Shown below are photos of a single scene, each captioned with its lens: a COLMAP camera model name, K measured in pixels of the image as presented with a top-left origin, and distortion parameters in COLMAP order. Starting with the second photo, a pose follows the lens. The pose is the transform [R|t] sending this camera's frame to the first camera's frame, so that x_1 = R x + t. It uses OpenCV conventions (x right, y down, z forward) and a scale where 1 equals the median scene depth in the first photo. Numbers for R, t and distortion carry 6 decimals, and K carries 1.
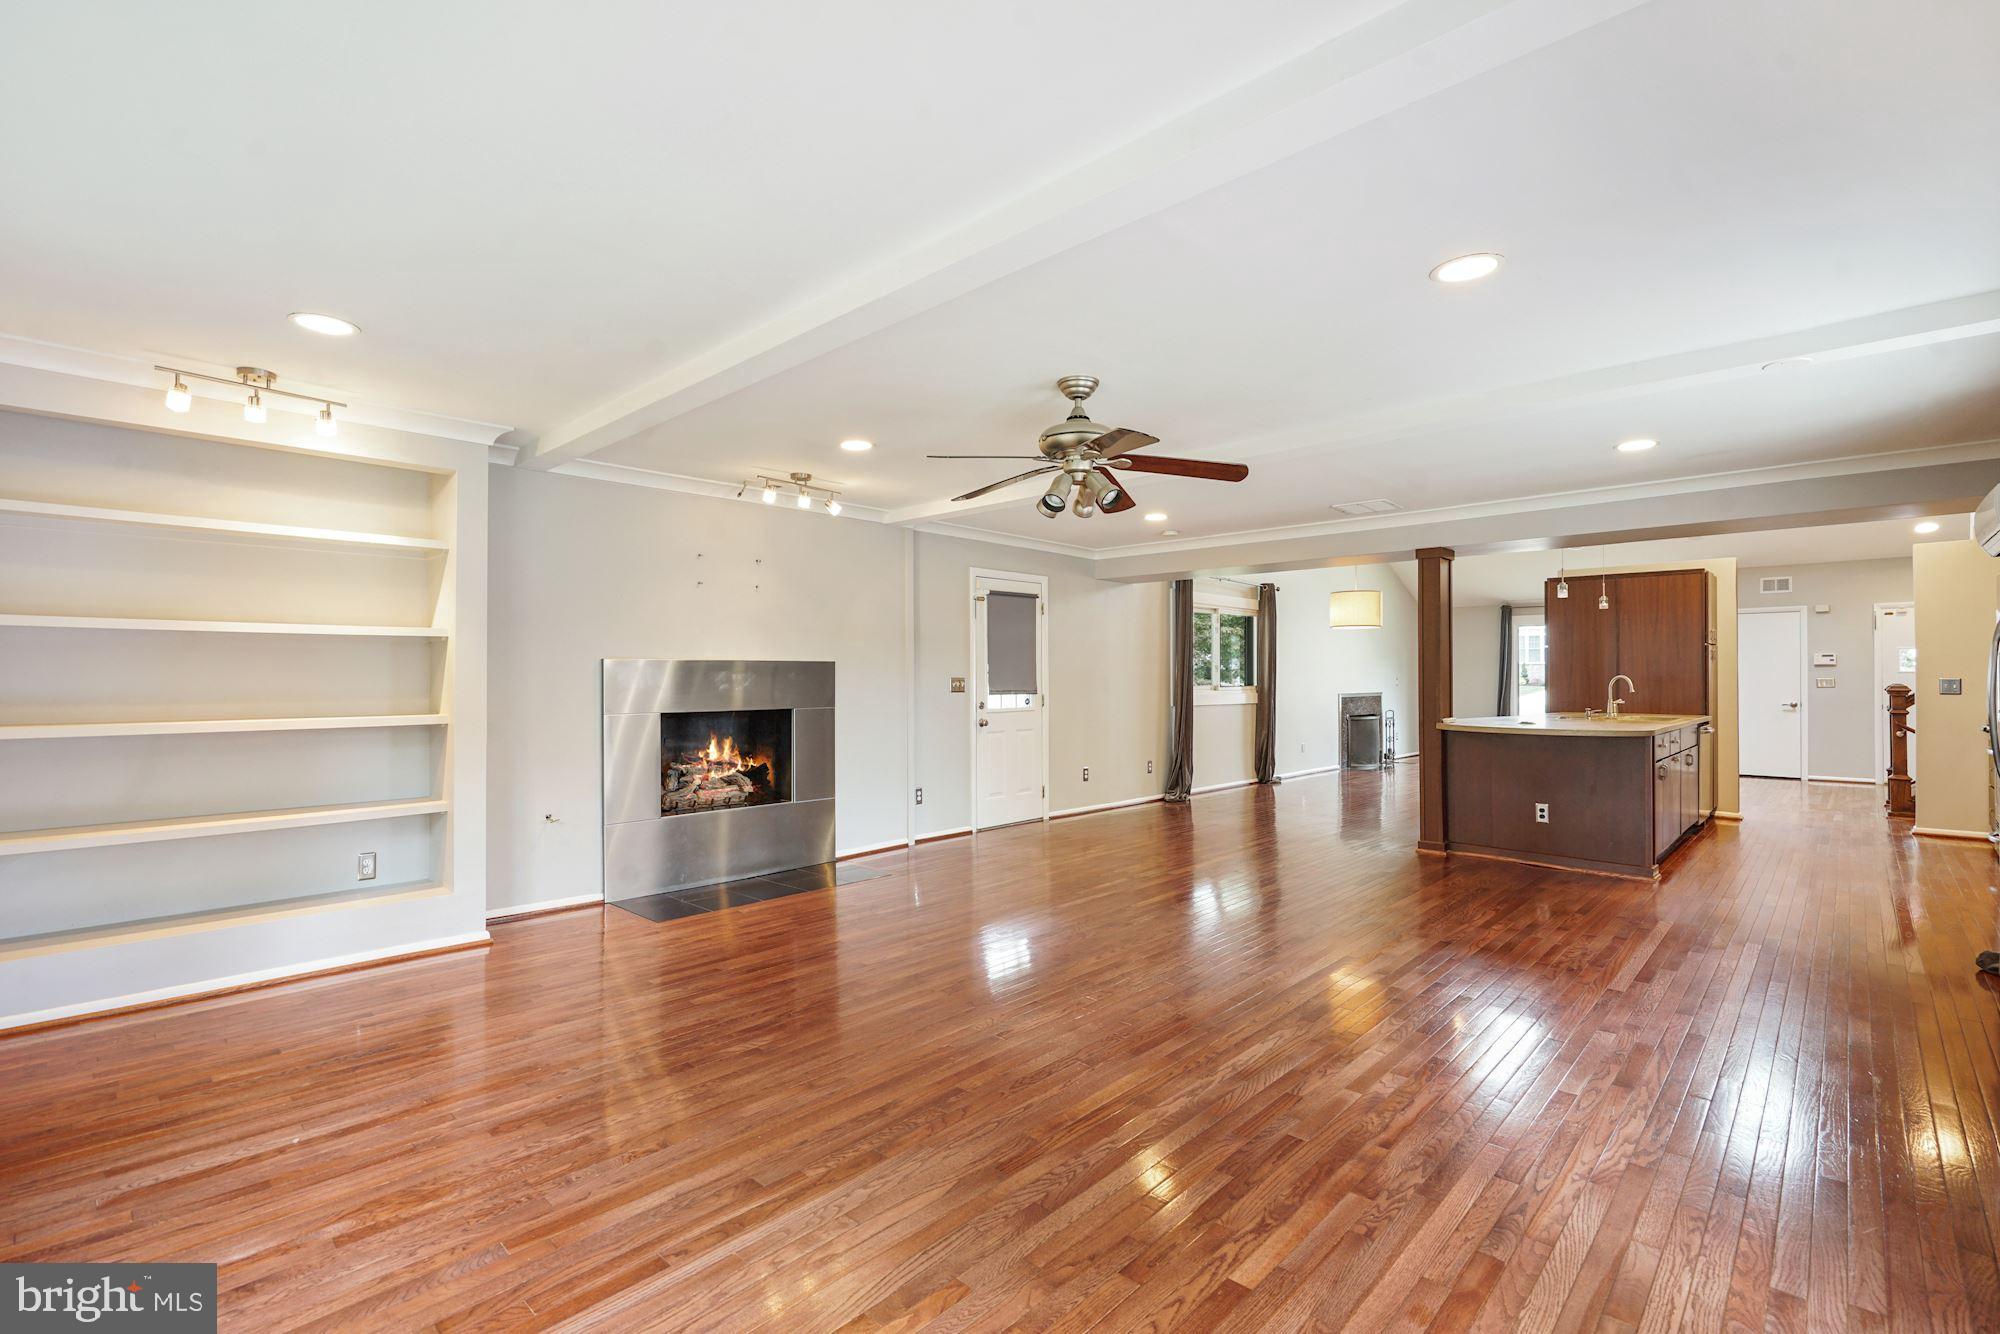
lens RADIAL K [[898.5, 0, 995.2], [0, 898.5, 669.3], [0, 0, 1]] dist [-0.001364, 0.000694]
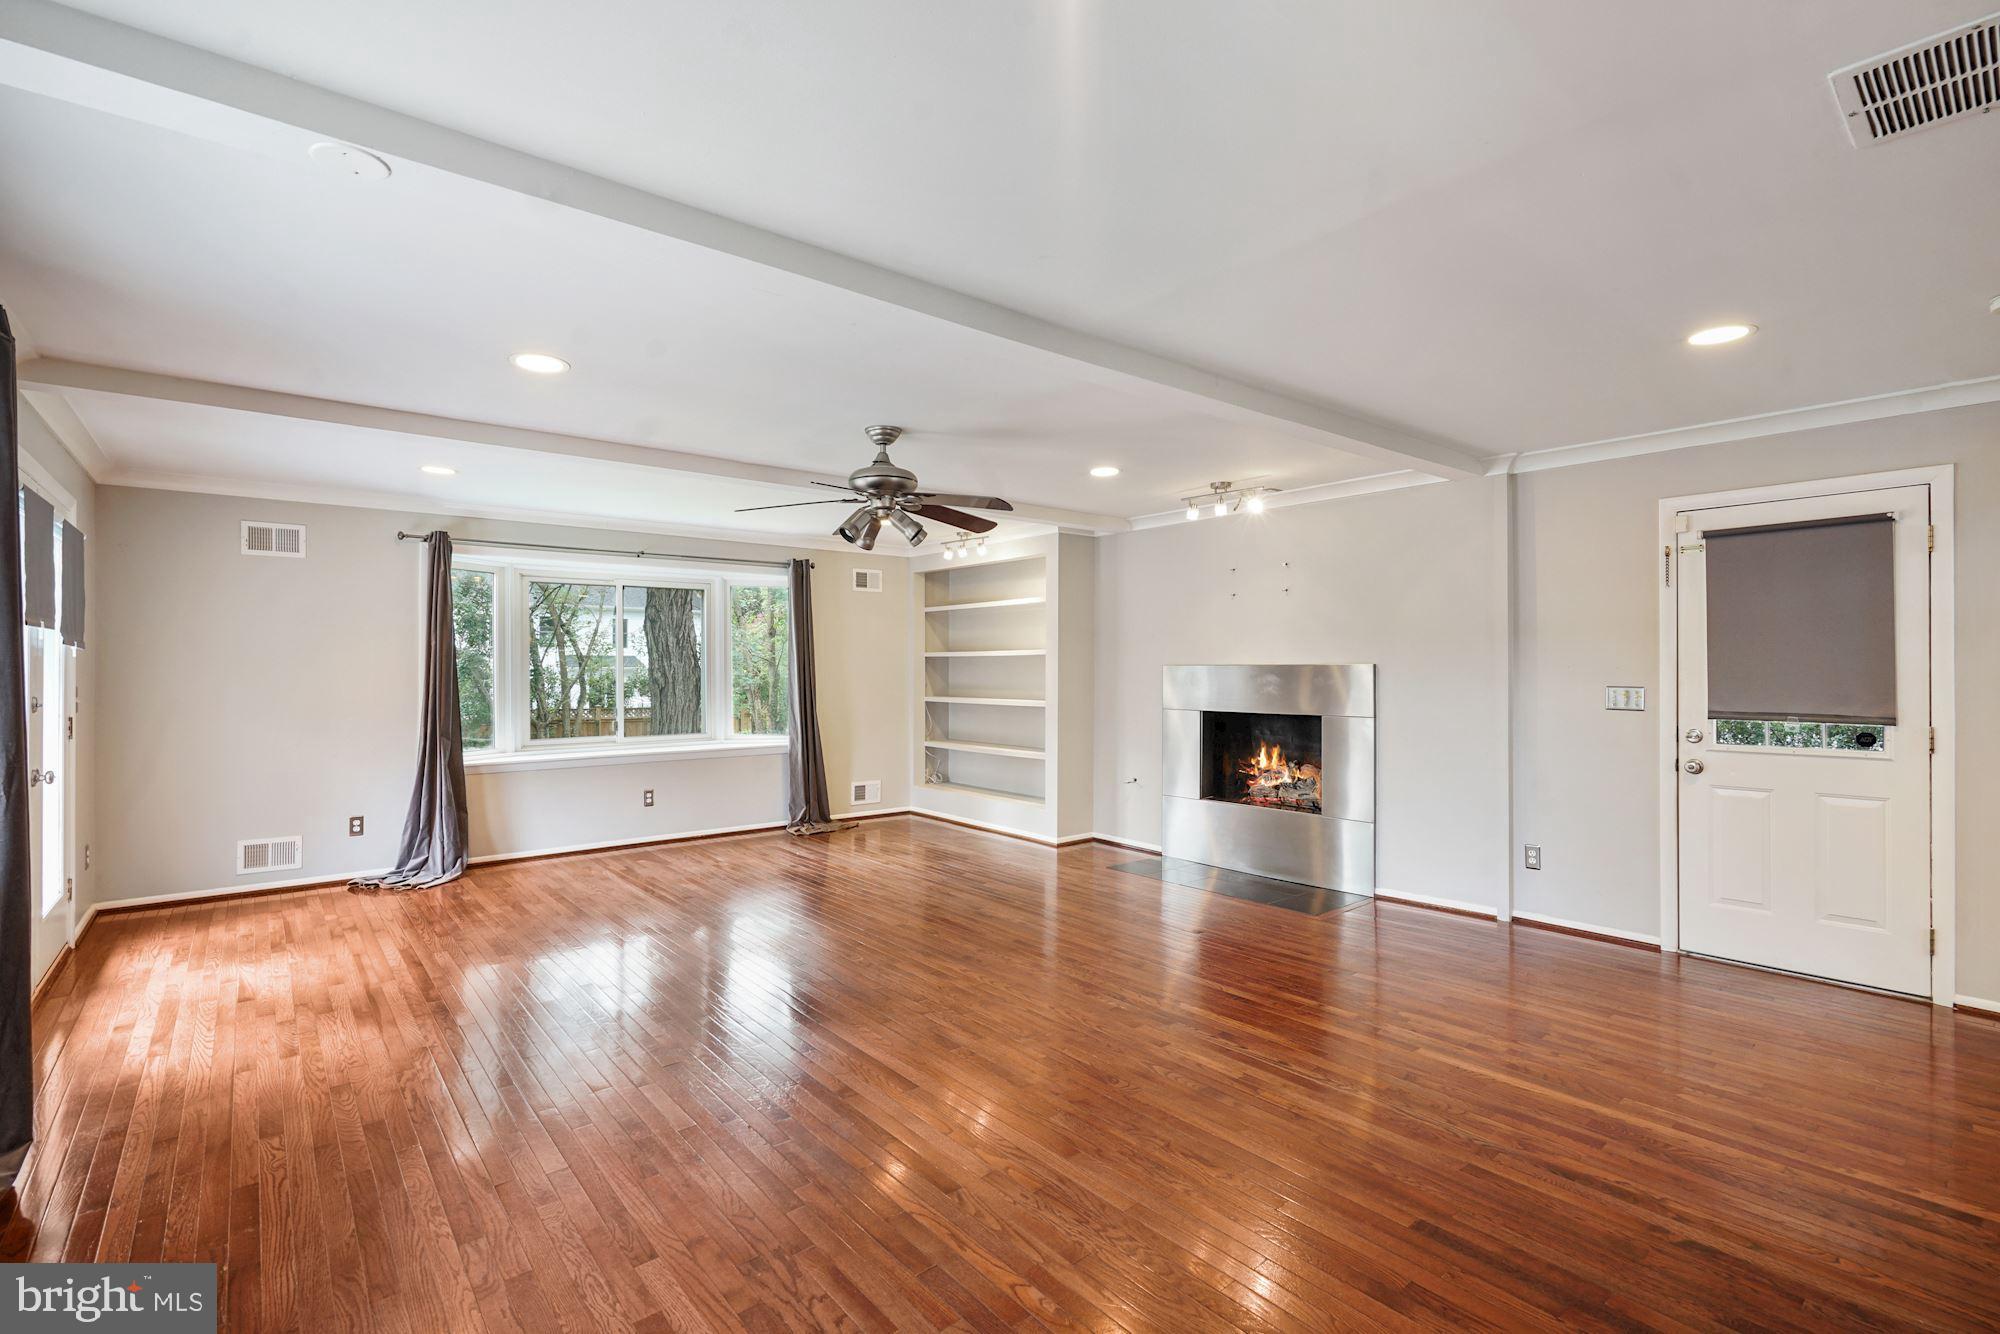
lens RADIAL K [[898.5, 0, 995.2], [0, 898.5, 669.3], [0, 0, 1]] dist [-0.001364, 0.000694]
pose [[-0.117621, 0.002097, -0.993056, 0.619674], [0.010644, 0.999943, 0.000851, -0.007123], [0.993002, -0.010470, -0.117636, 0.651047]]
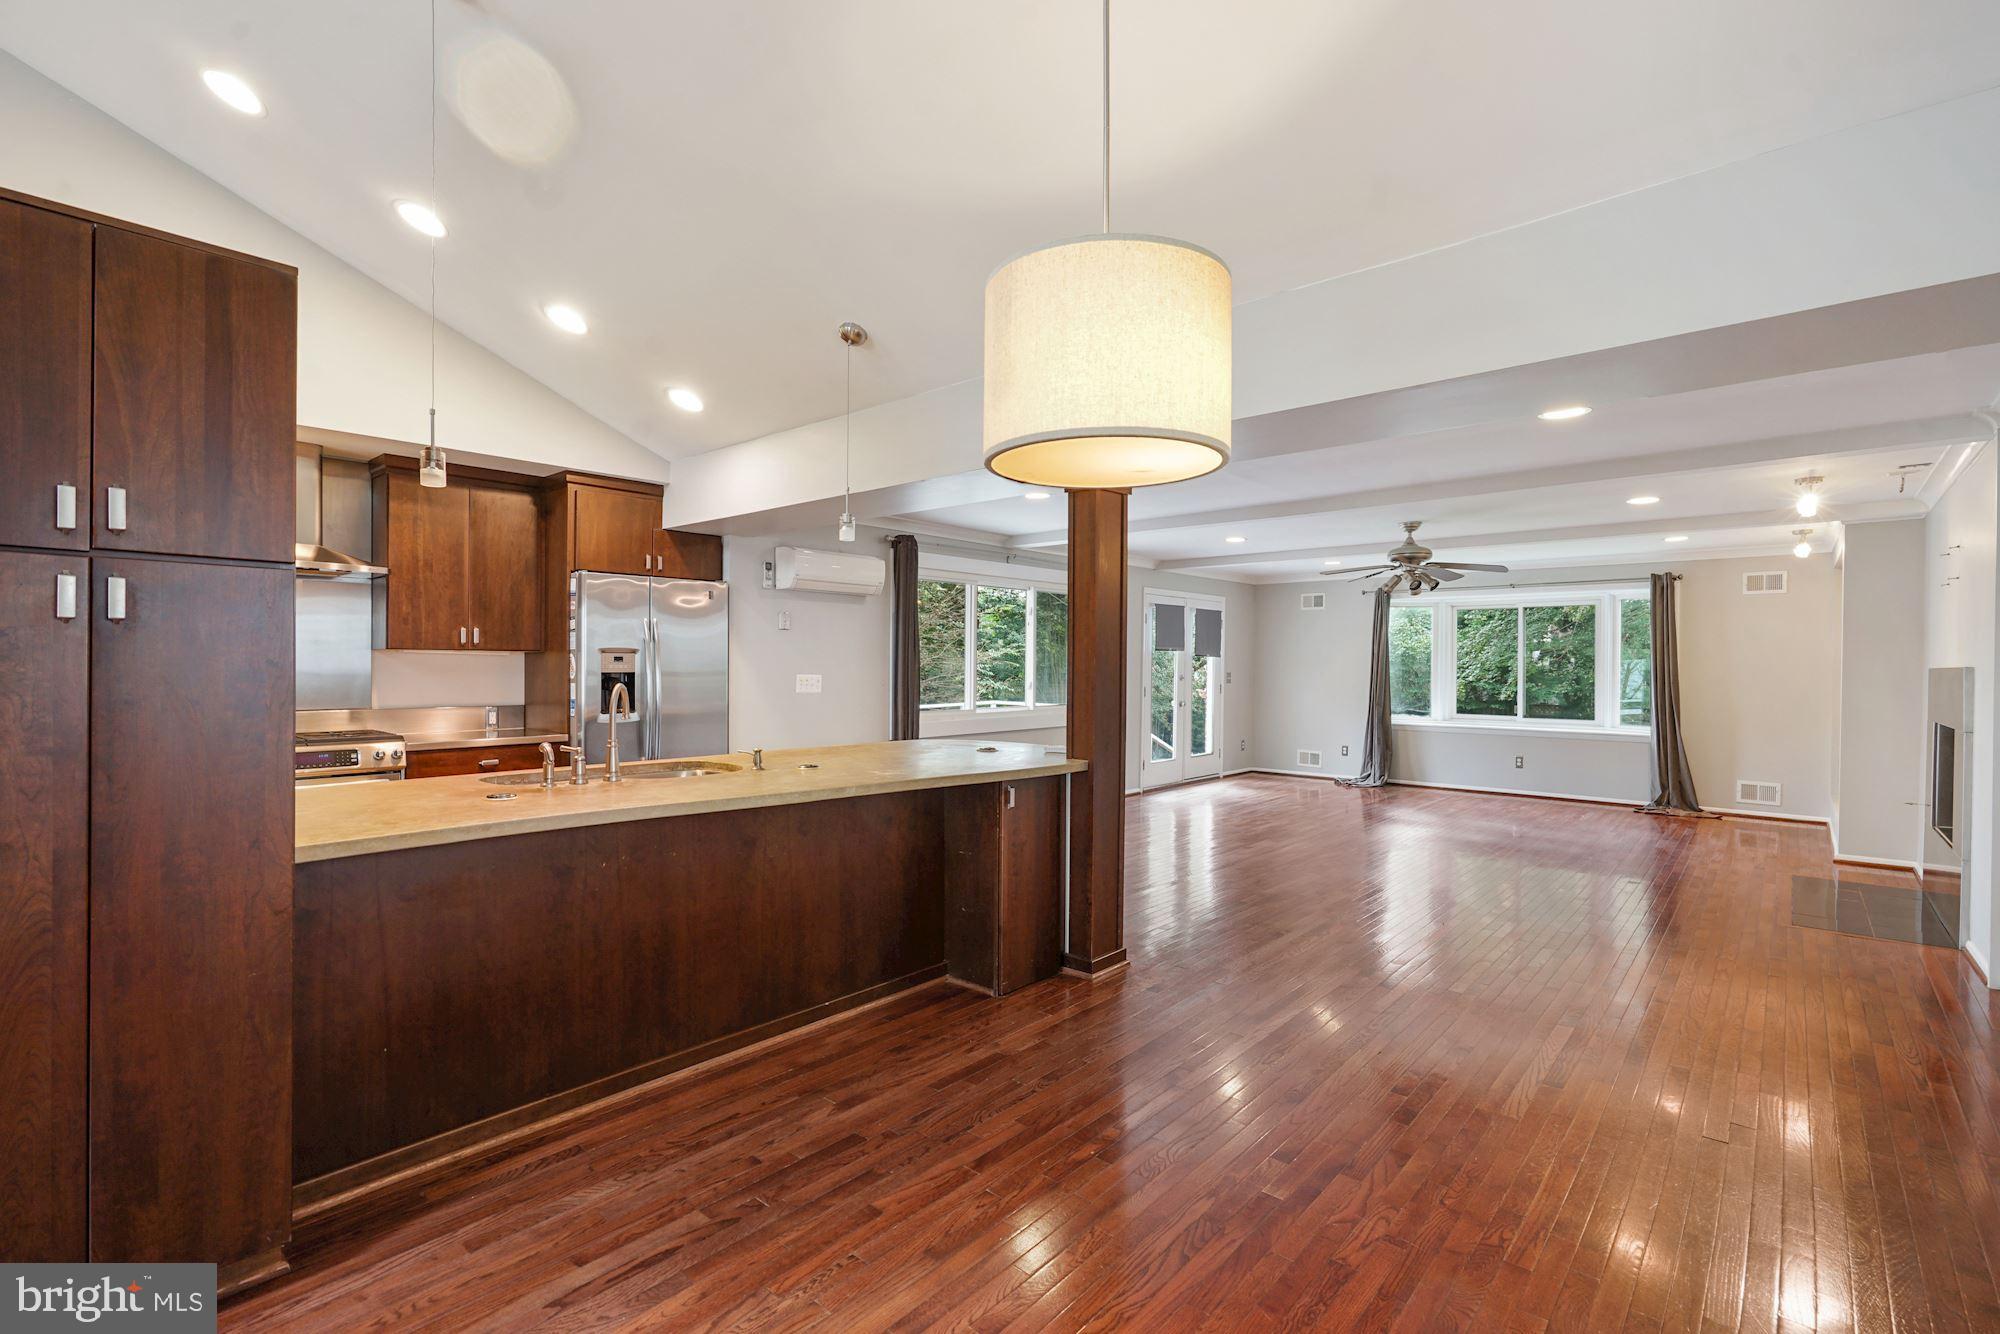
lens RADIAL K [[898.5, 0, 995.2], [0, 898.5, 669.3], [0, 0, 1]] dist [-0.001364, 0.000694]
pose [[-0.999270, -0.006586, -0.037620, 0.529152], [-0.006499, 0.999976, -0.002440, -0.000653], [0.037635, -0.002194, -0.999289, 1.461985]]
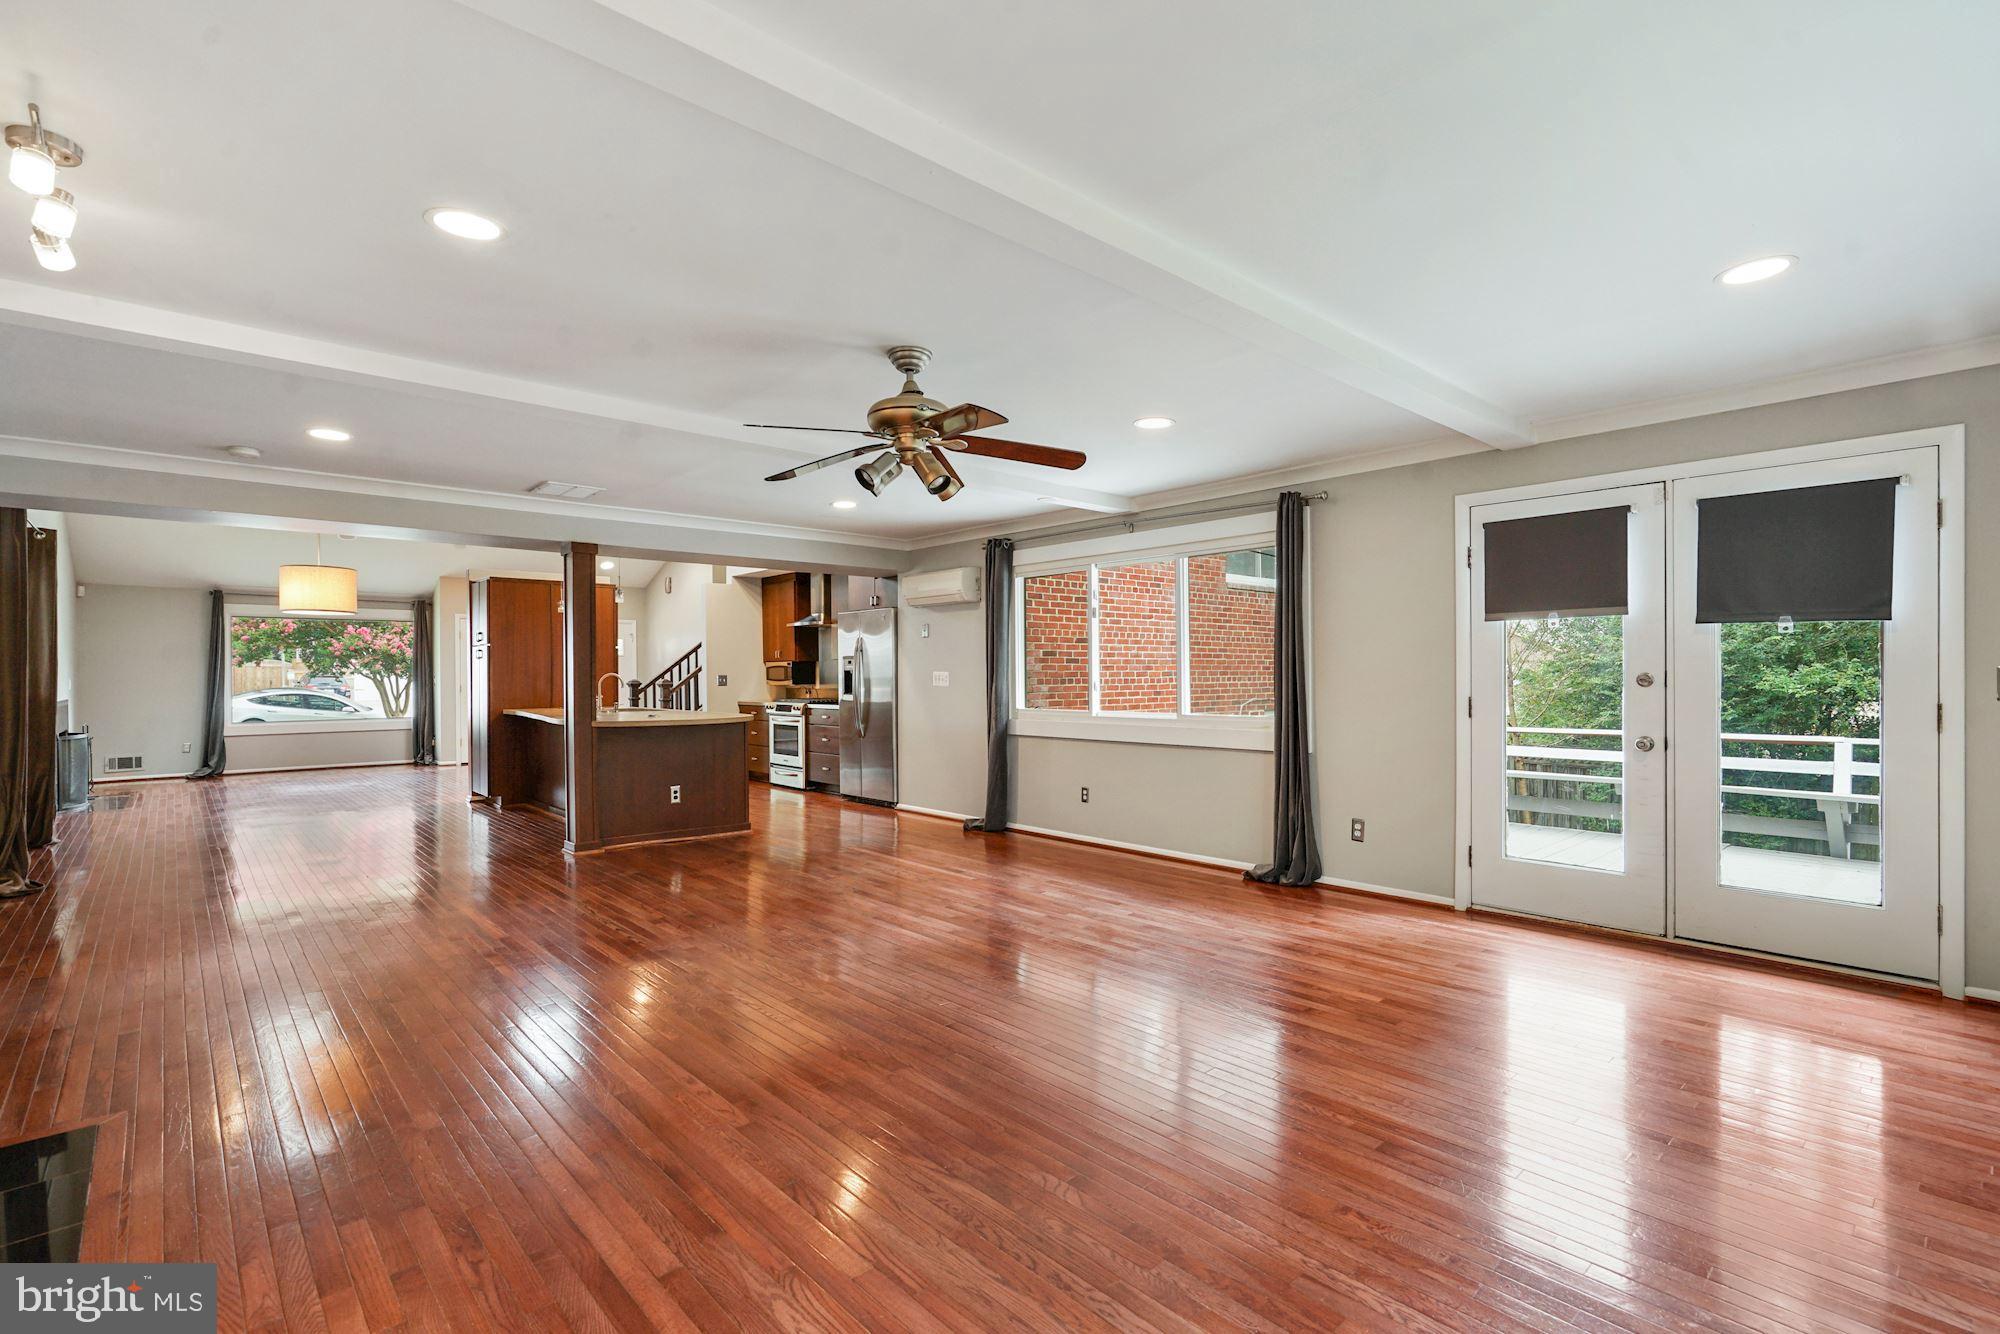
lens RADIAL K [[918.2, 0, 995.3], [0, 918.2, 665.7], [0, 0, 1]] dist [0.001475, 0.000438]
pose [[0.069743, 0.007492, 0.997537, -0.435176], [-0.004251, 0.999965, -0.007213, 0.003940], [-0.997556, -0.003737, 0.069772, 0.433057]]
